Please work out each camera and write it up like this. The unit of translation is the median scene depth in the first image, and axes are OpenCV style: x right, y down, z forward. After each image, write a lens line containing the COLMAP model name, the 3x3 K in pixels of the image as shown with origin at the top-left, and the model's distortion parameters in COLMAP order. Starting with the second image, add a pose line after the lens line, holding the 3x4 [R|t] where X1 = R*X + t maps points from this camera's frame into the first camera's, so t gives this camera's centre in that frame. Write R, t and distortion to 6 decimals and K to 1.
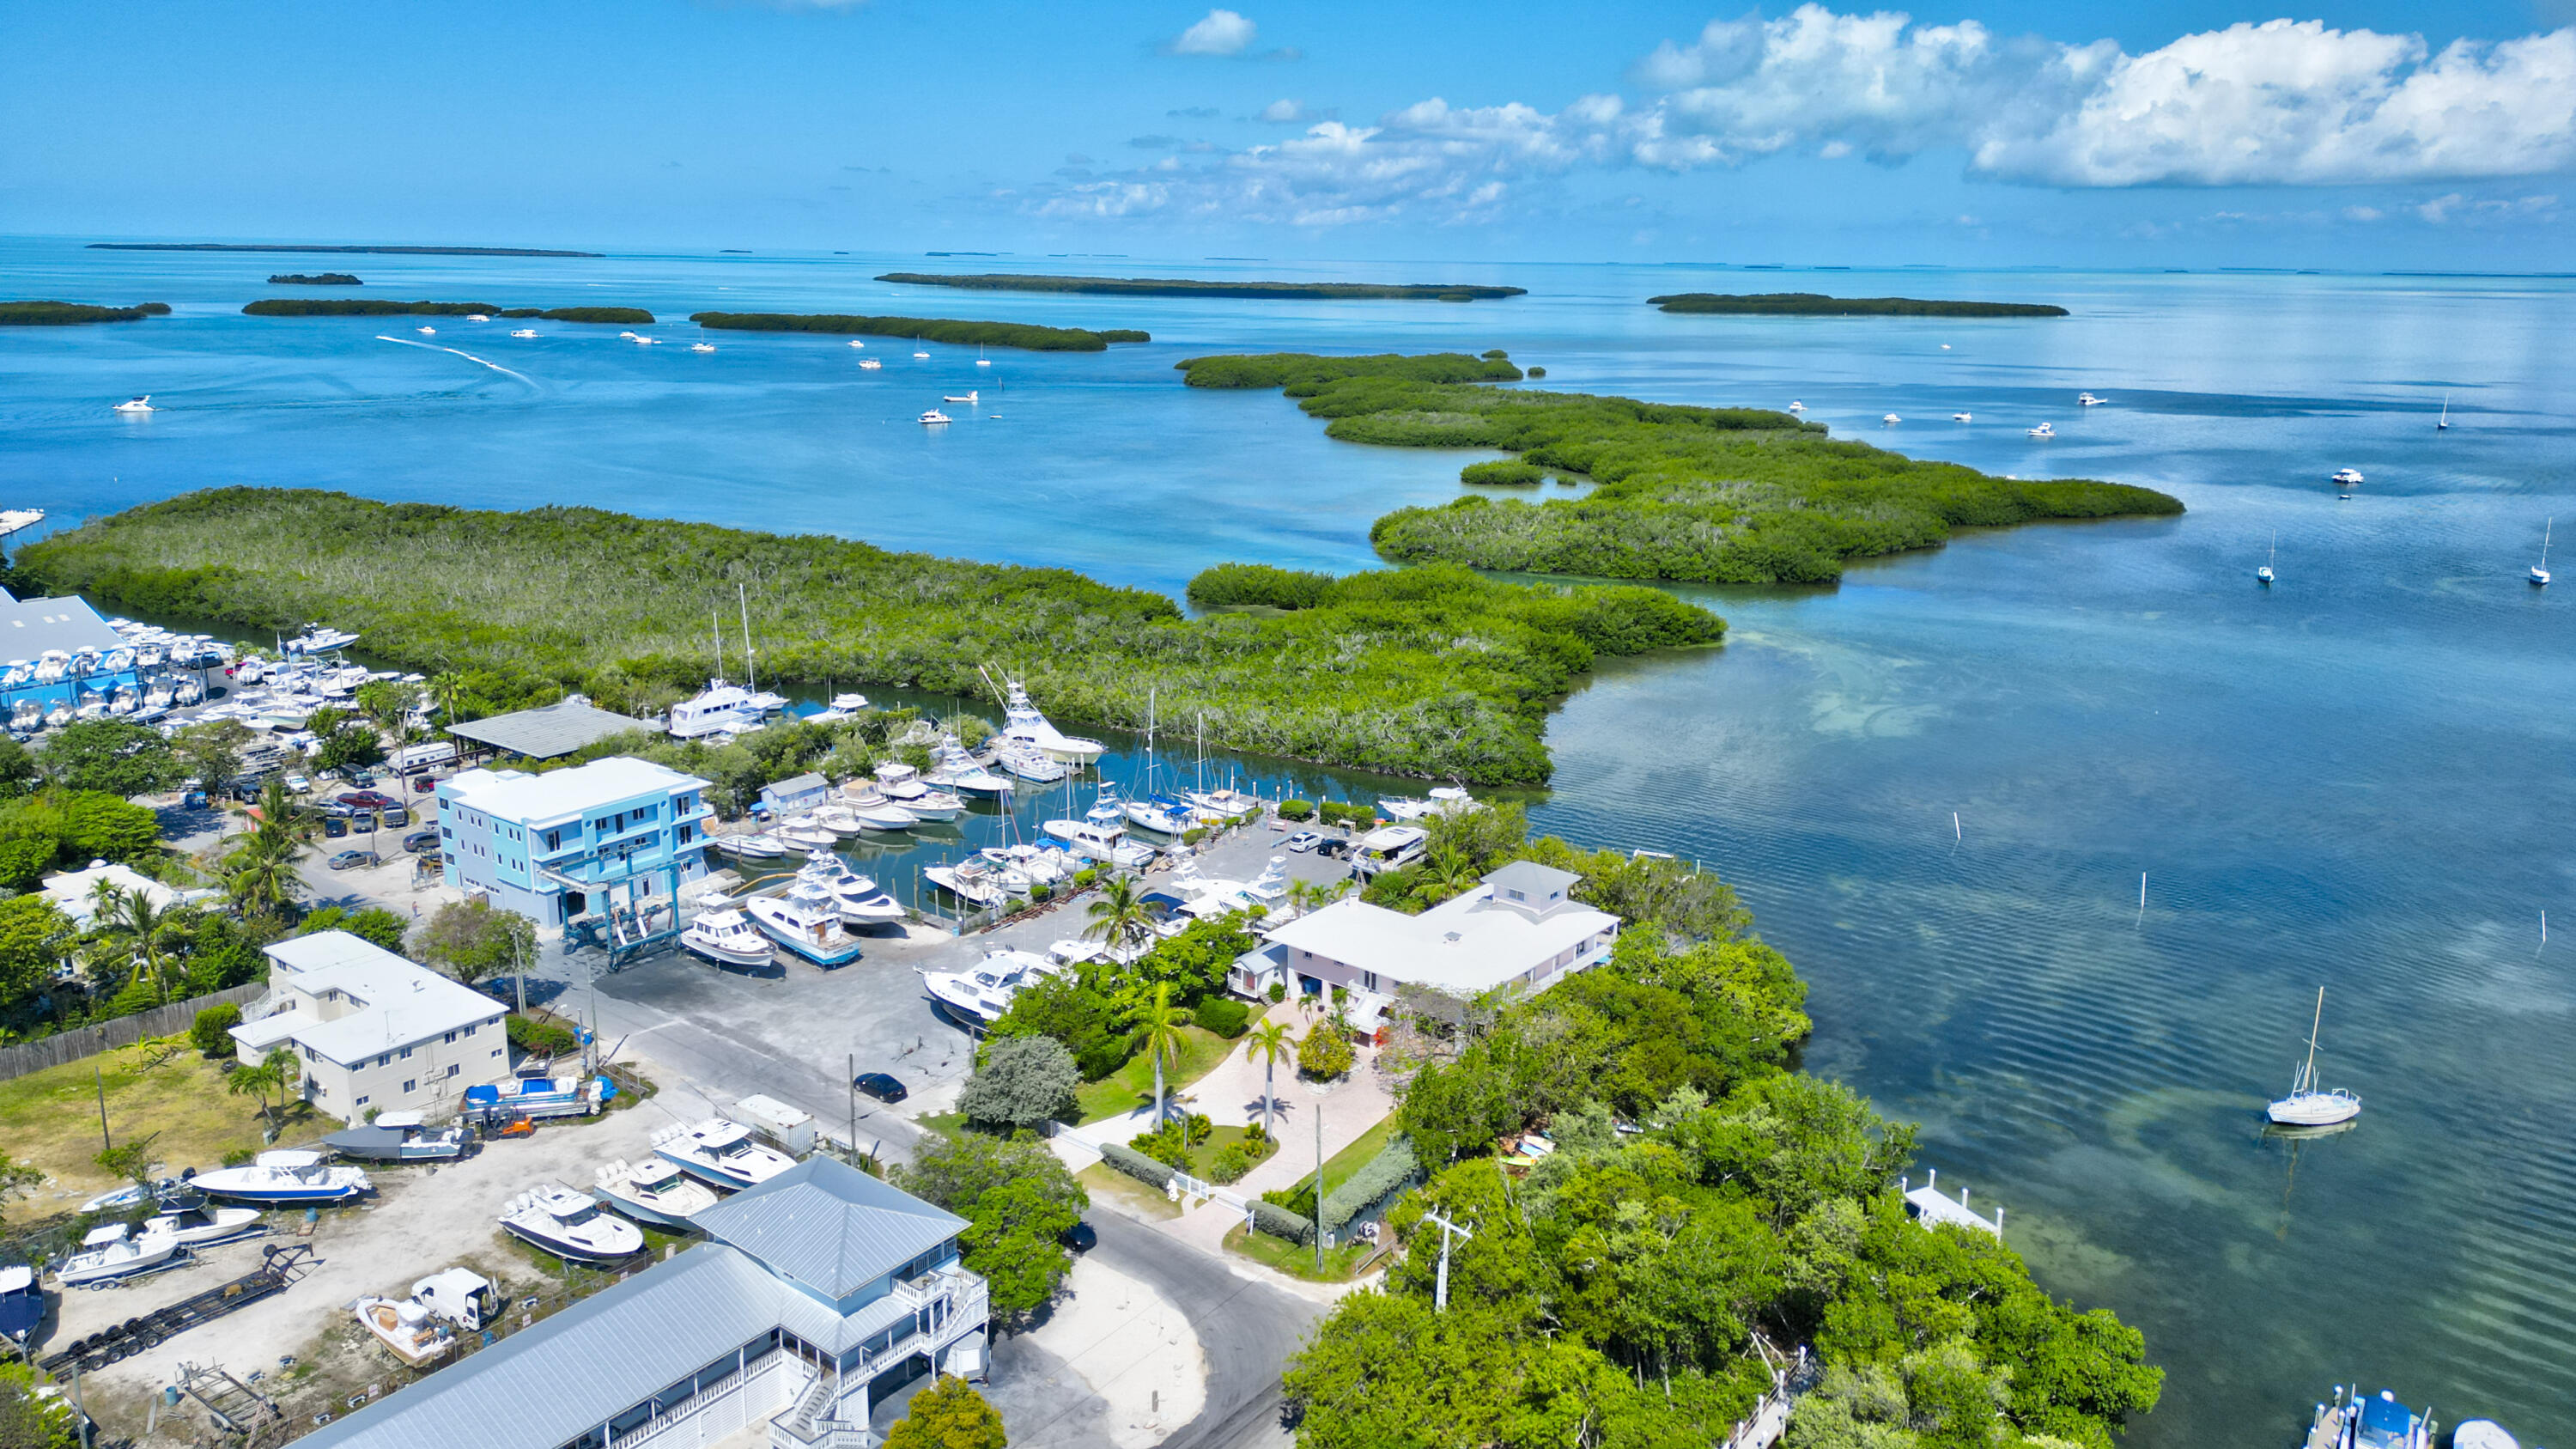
lens RADIAL K [[1786.7, 0, 1288.0], [0, 1786.7, 724.5], [0, 0, 1]] dist [0.082421, -0.092643]
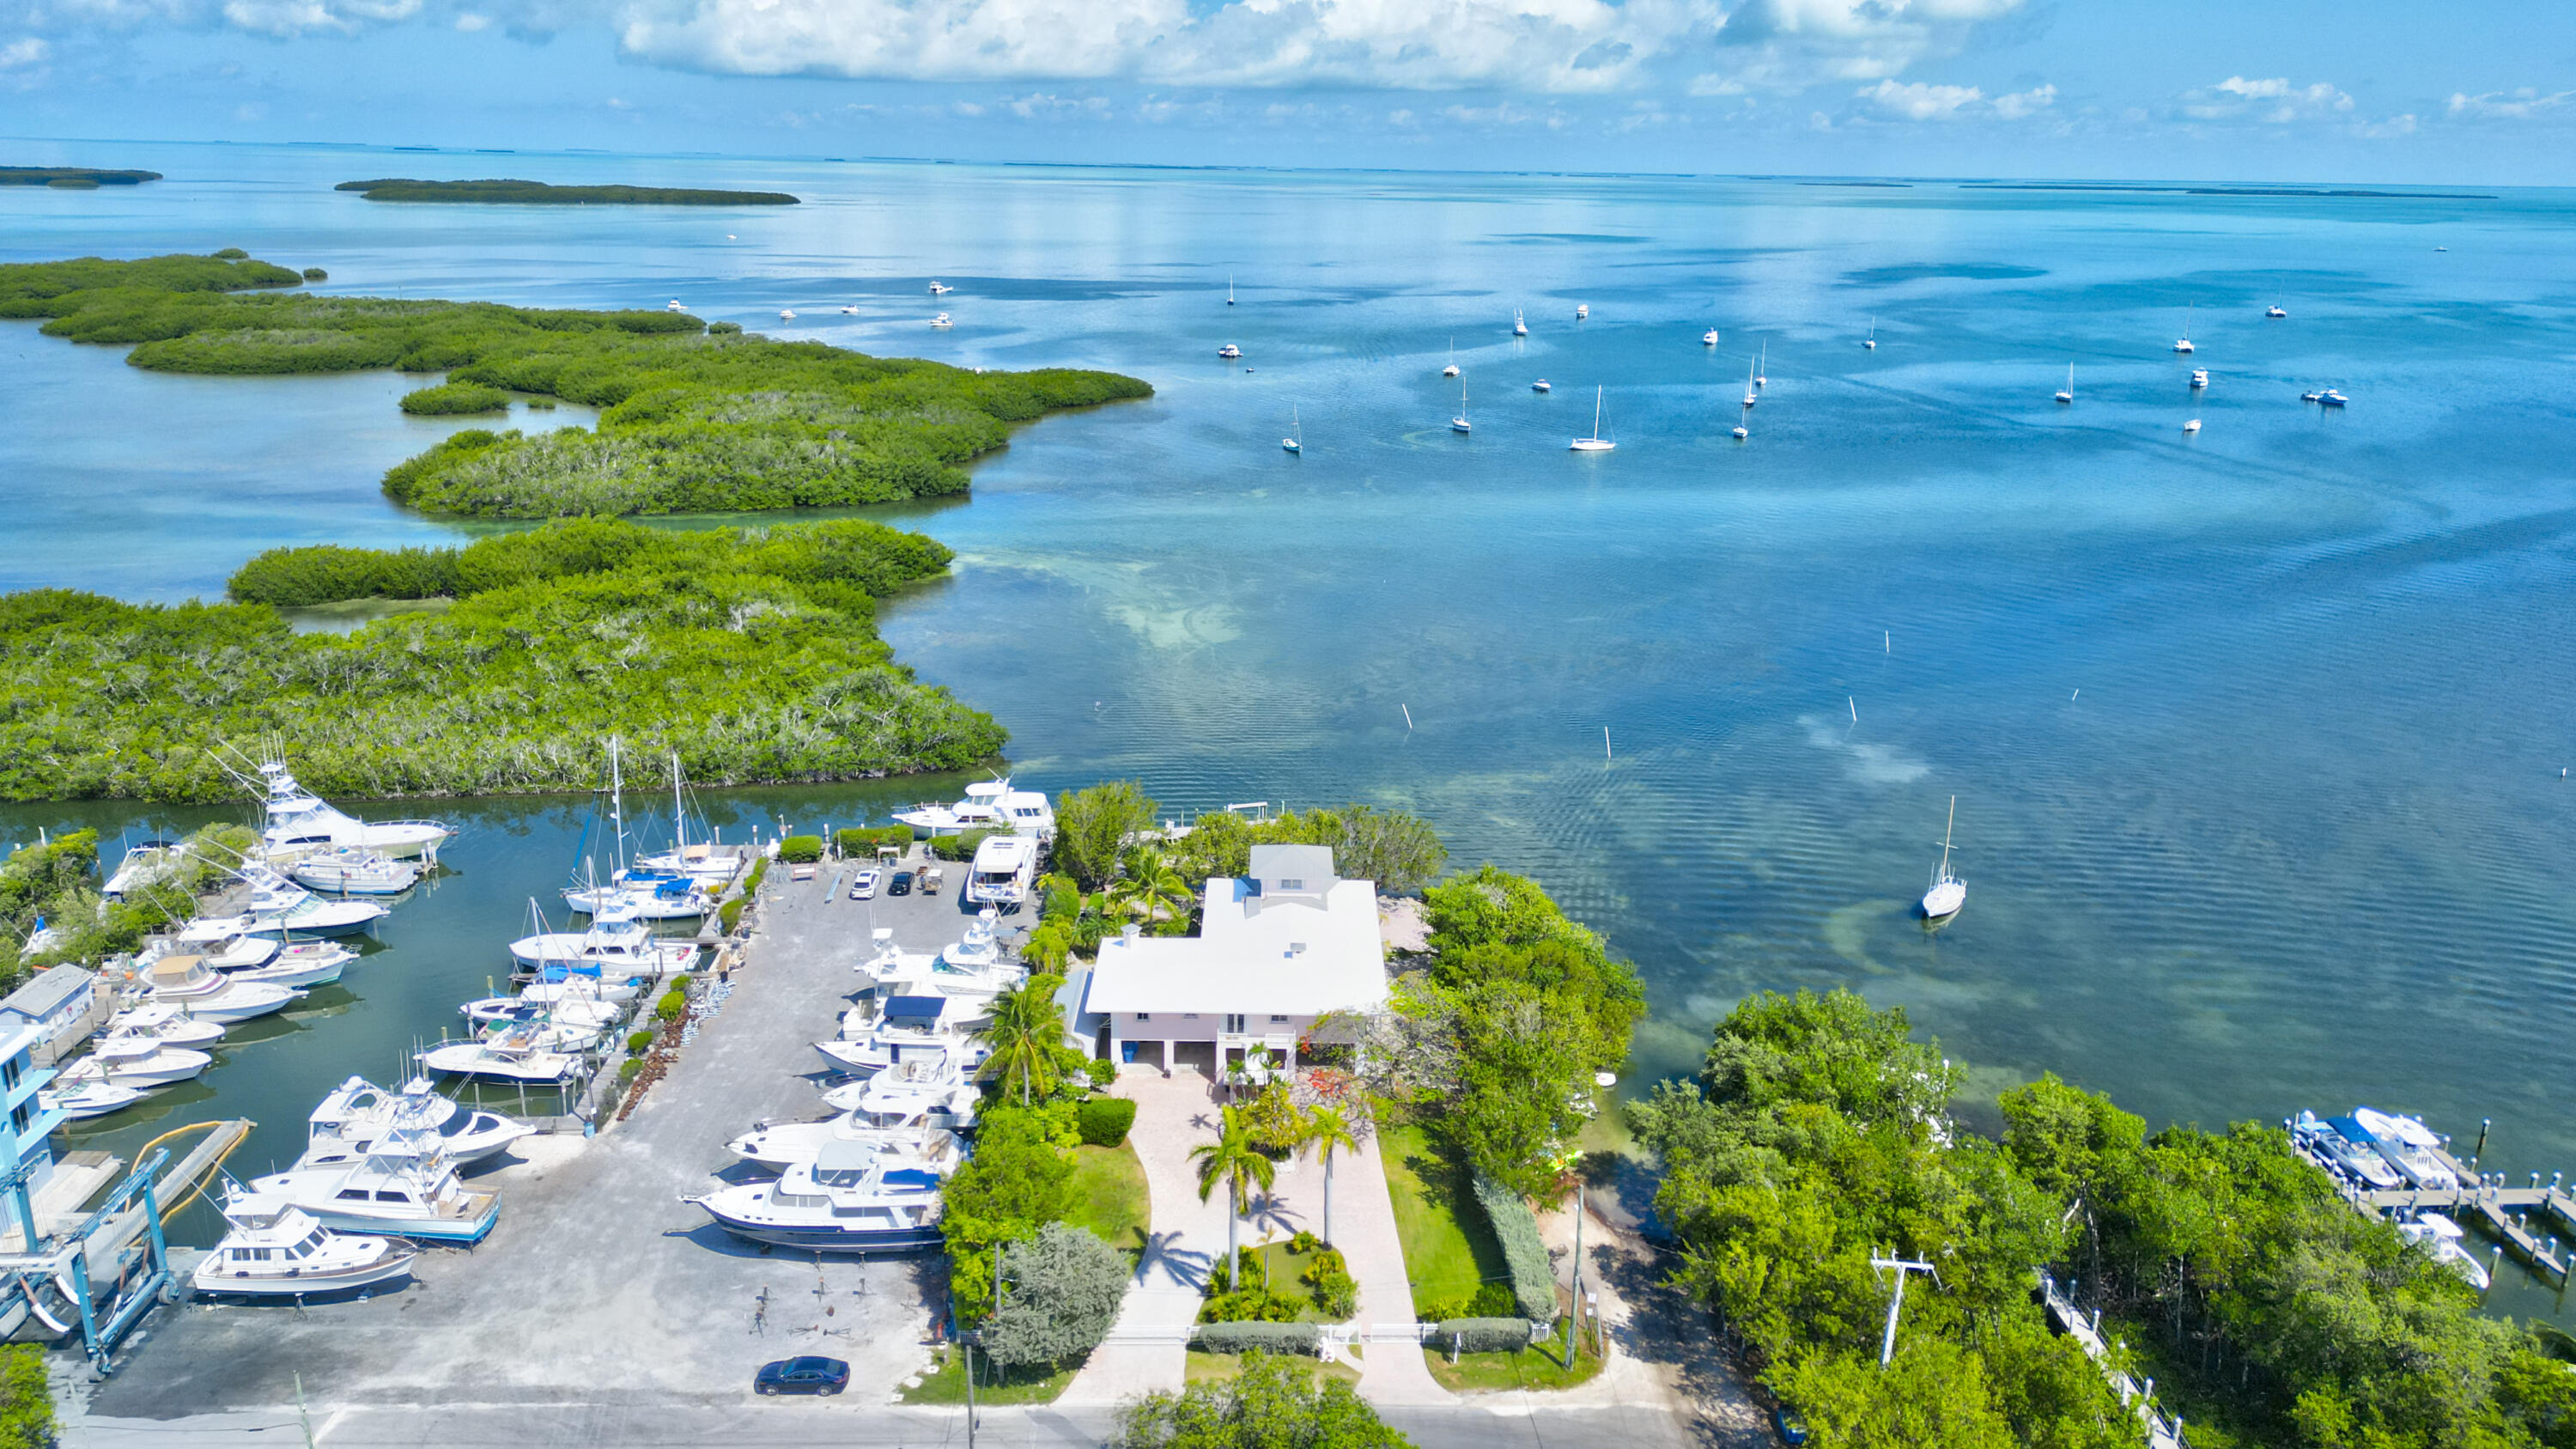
lens RADIAL K [[1806.6, 0, 1286.7], [0, 1806.6, 661.3], [0, 0, 1]] dist [0.096169, -0.125395]
pose [[0.776029, -0.166545, 0.608310, -0.300501], [0.151973, 0.985464, 0.075929, -0.062347], [-0.612113, 0.033523, 0.790059, 0.204092]]
